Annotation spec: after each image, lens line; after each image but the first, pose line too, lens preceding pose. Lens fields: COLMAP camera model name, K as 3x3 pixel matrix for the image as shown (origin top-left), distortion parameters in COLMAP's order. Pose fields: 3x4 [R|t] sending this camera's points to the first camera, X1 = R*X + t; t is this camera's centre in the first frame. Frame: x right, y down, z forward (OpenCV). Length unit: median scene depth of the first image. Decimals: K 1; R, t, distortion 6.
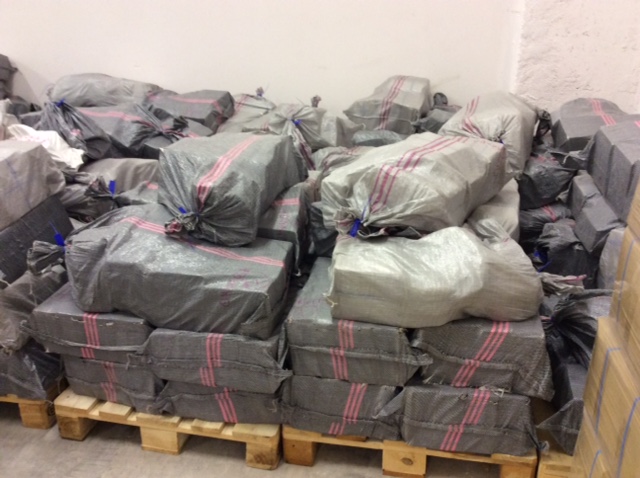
lens RADIAL K [[579.6, 0, 326.3], [0, 579.6, 239.6], [0, 0, 1]] dist [0.107888, -0.193950]
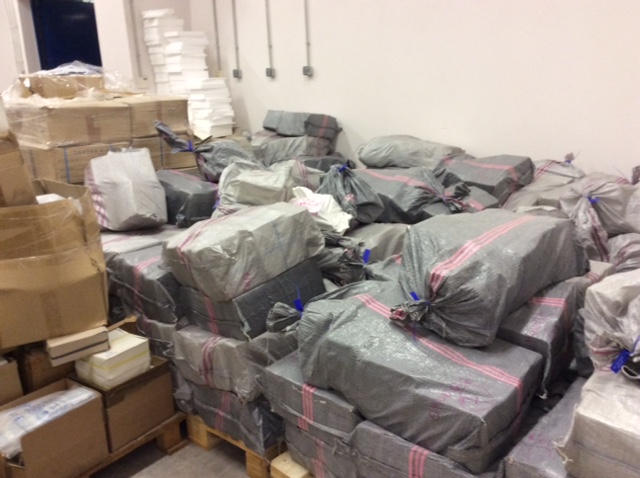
lens RADIAL K [[579.6, 0, 321.8], [0, 579.6, 240.5], [0, 0, 1]] dist [0.107888, -0.193950]
pose [[0.856983, 0.117350, -0.501806, 0.073540], [-0.161052, 0.985943, -0.044476, -0.069028], [0.489533, 0.118932, 0.863836, 0.125803]]
